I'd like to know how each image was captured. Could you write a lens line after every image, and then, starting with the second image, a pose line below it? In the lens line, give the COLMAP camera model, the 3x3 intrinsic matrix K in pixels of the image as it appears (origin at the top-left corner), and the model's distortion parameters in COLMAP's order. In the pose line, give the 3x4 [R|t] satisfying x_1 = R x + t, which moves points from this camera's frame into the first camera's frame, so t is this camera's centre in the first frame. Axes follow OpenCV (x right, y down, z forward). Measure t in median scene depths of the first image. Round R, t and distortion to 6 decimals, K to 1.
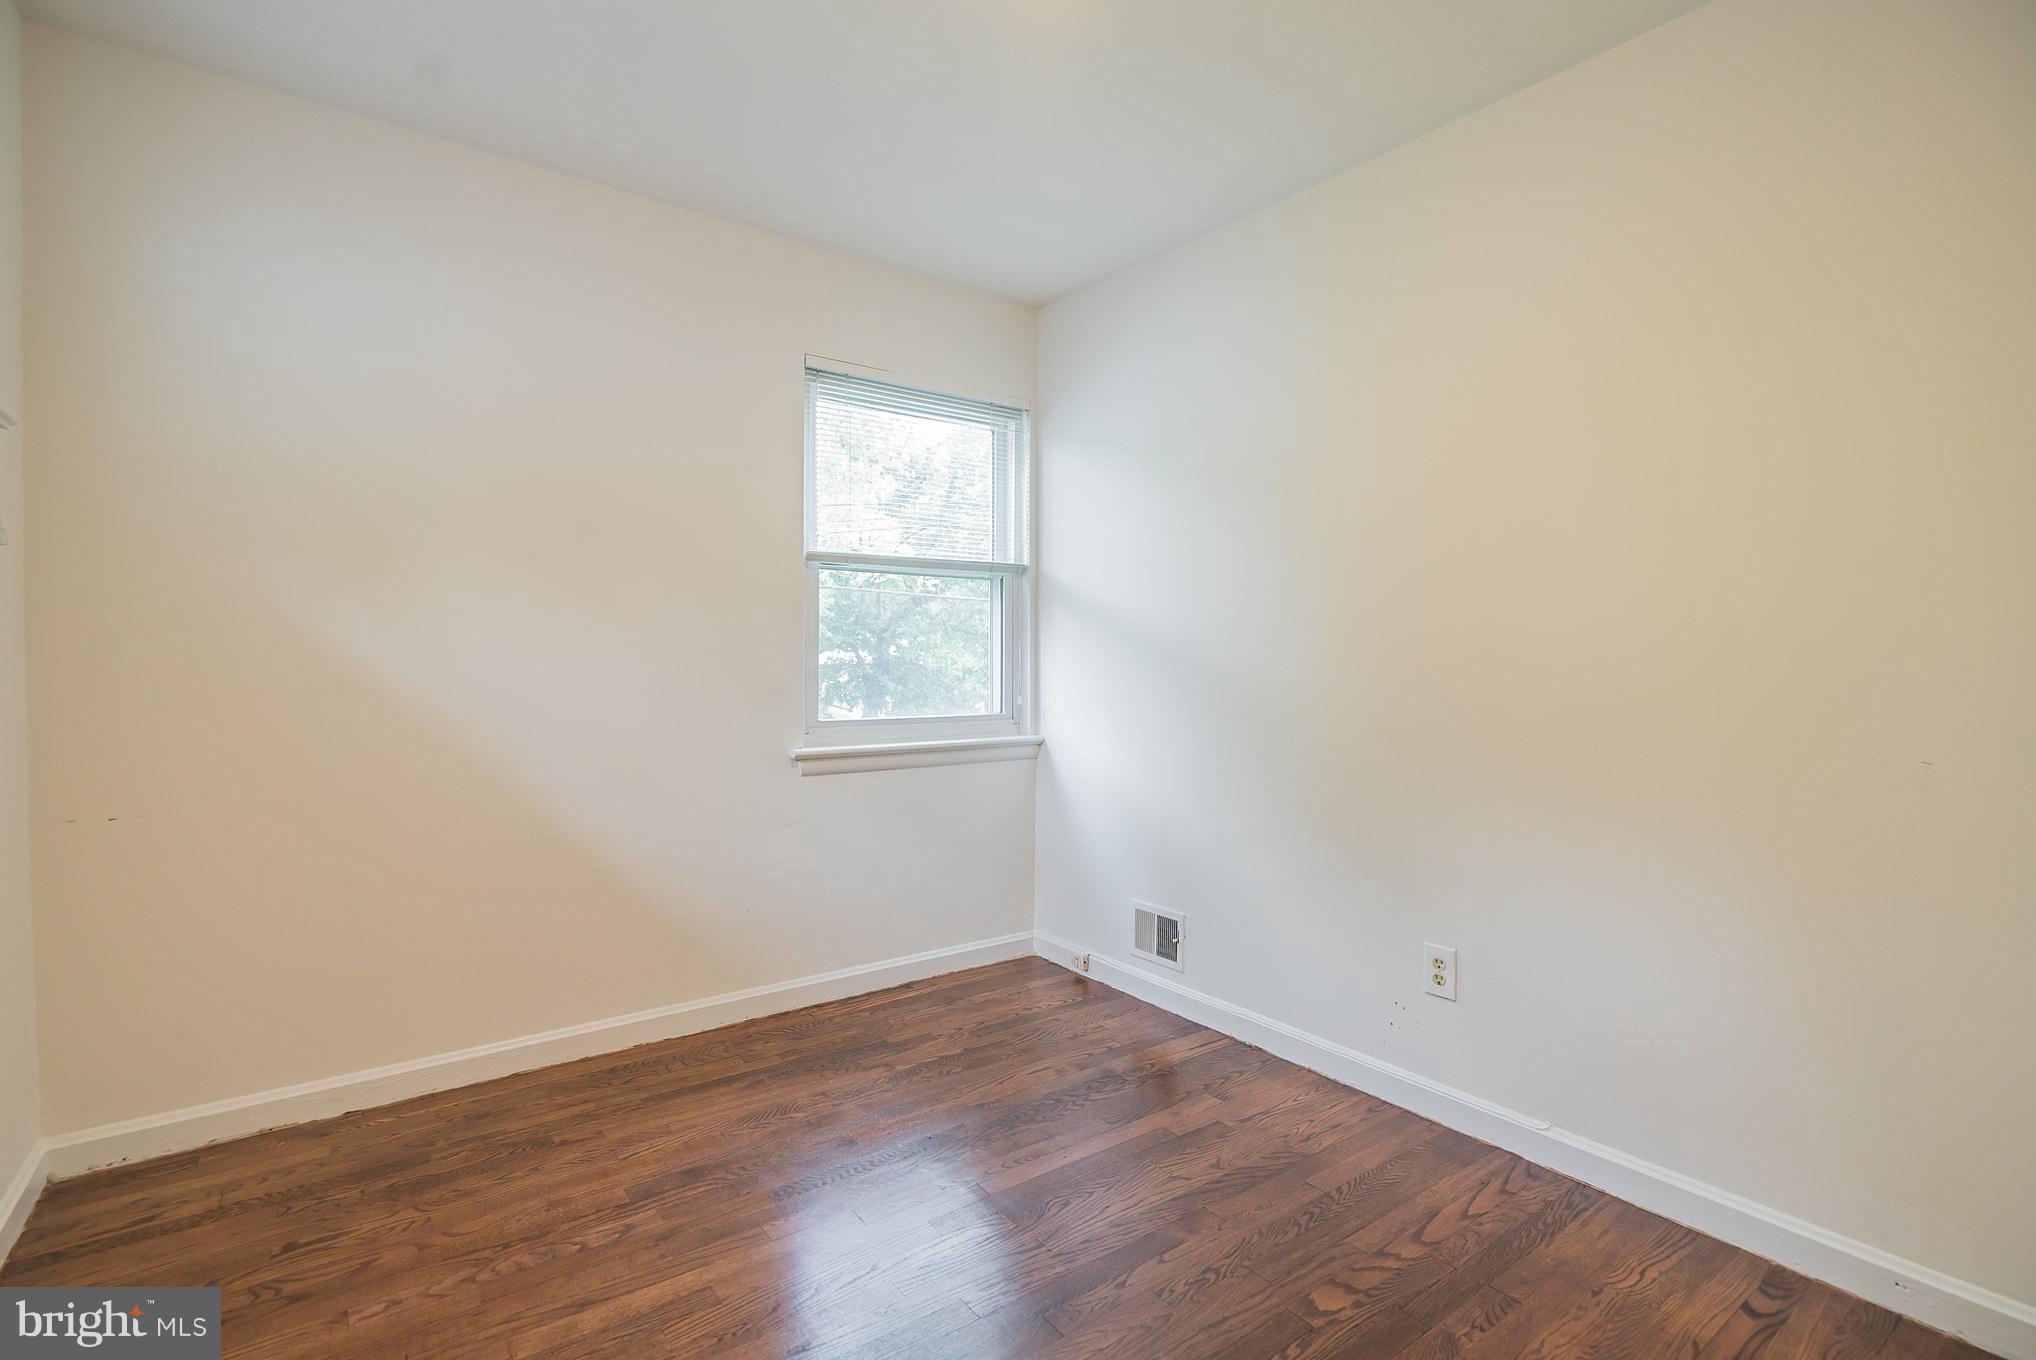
lens RADIAL K [[925.9, 0, 1002.6], [0, 925.9, 670.8], [0, 0, 1]] dist [-0.002326, 0.000062]
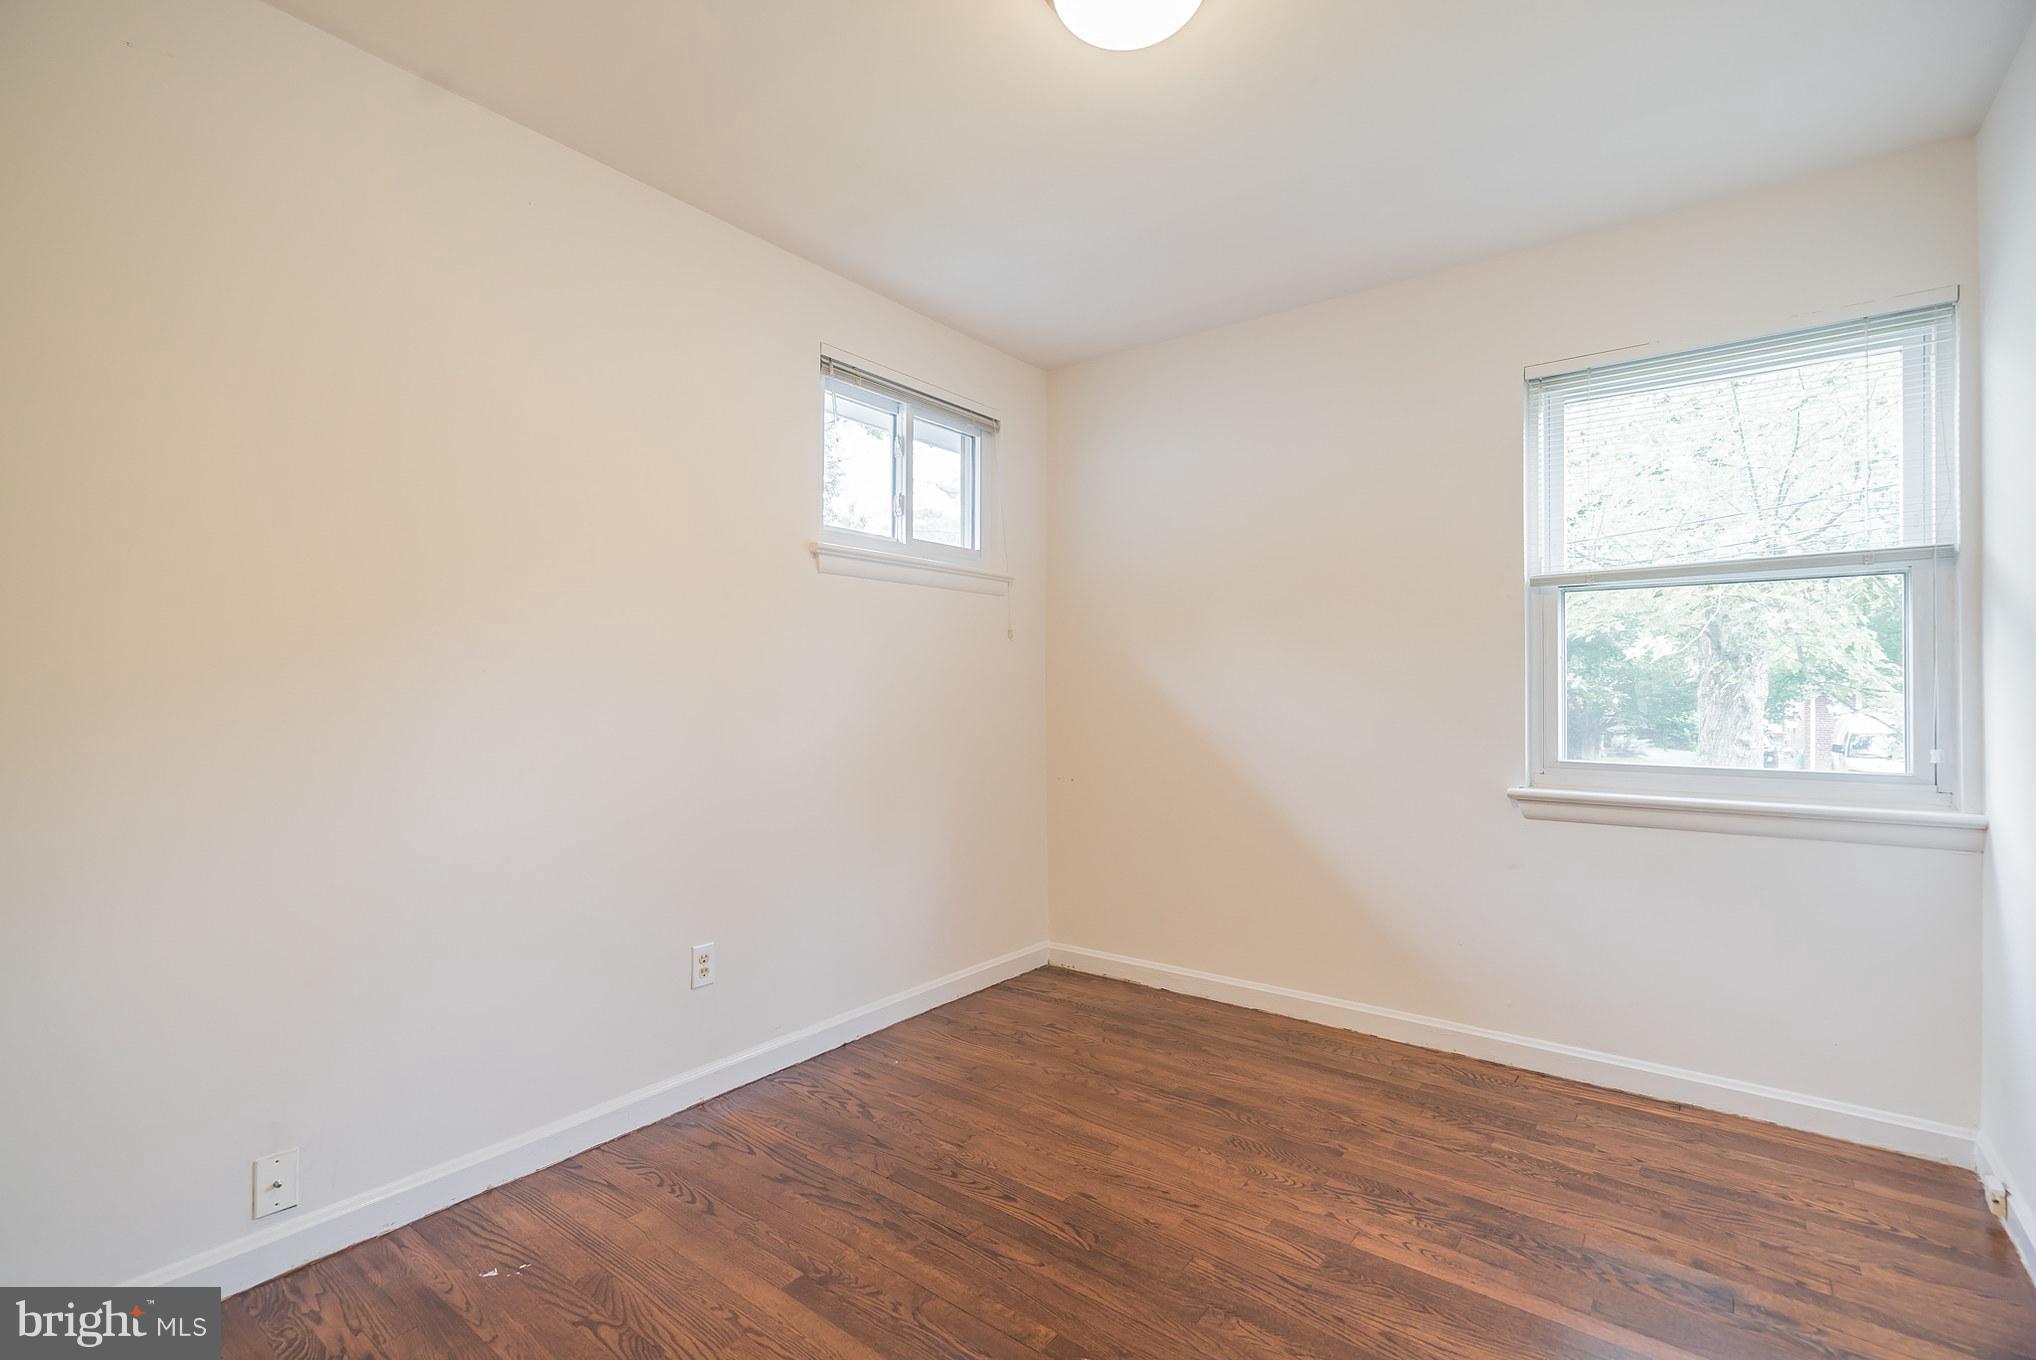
lens RADIAL K [[906.3, 0, 996.8], [0, 906.3, 665.0], [0, 0, 1]] dist [0.002038, 0.000331]
pose [[0.287023, -0.028252, -0.957507, 0.556168], [-0.009444, 0.999433, -0.032320, -0.006411], [0.957877, 0.018319, 0.286594, 0.245093]]
